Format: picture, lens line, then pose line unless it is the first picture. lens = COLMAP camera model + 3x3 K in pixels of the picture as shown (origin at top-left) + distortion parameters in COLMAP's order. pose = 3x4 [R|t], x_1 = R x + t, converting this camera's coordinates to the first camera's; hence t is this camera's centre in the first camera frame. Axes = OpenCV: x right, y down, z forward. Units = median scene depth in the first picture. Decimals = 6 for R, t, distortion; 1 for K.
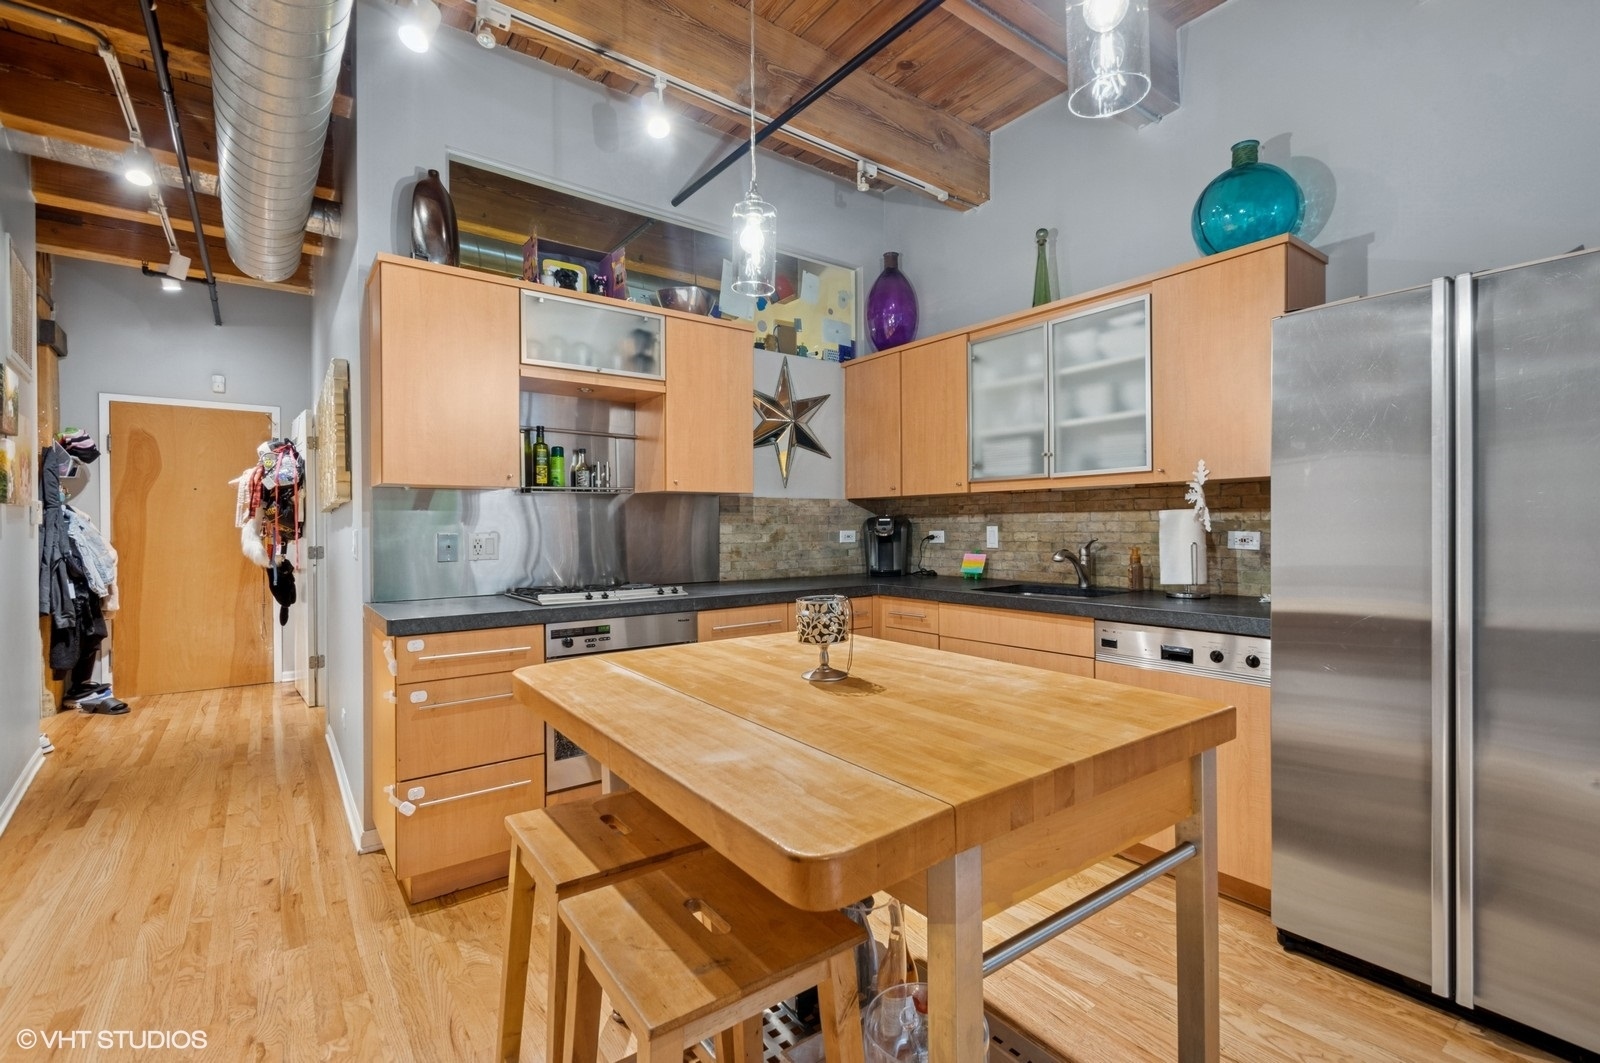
lens RADIAL K [[718.5, 0, 831.6], [0, 718.5, 521.5], [0, 0, 1]] dist [0.007981, -0.000017]
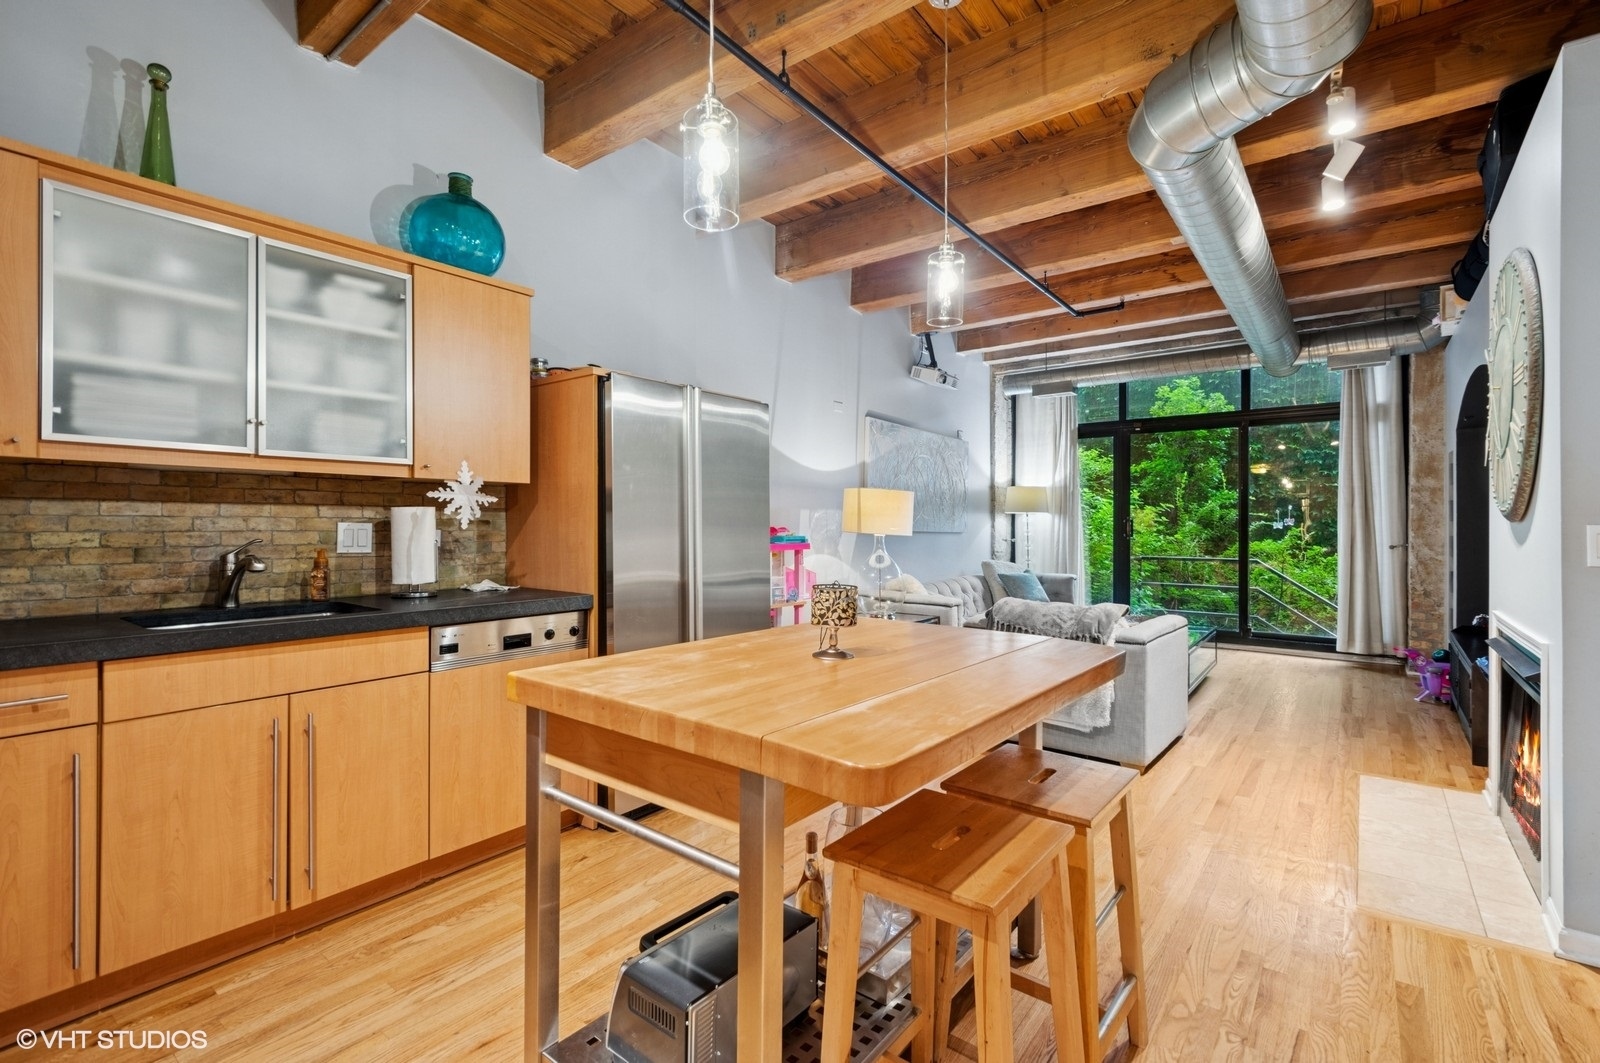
lens RADIAL K [[706.1, 0, 830.3], [0, 706.1, 523.1], [0, 0, 1]] dist [0.000137, -0.000121]
pose [[-0.257808, 0.008240, 0.966161, -0.511892], [-0.006650, 0.999925, -0.010302, 0.010274], [-0.966173, -0.009081, -0.257734, 0.621901]]
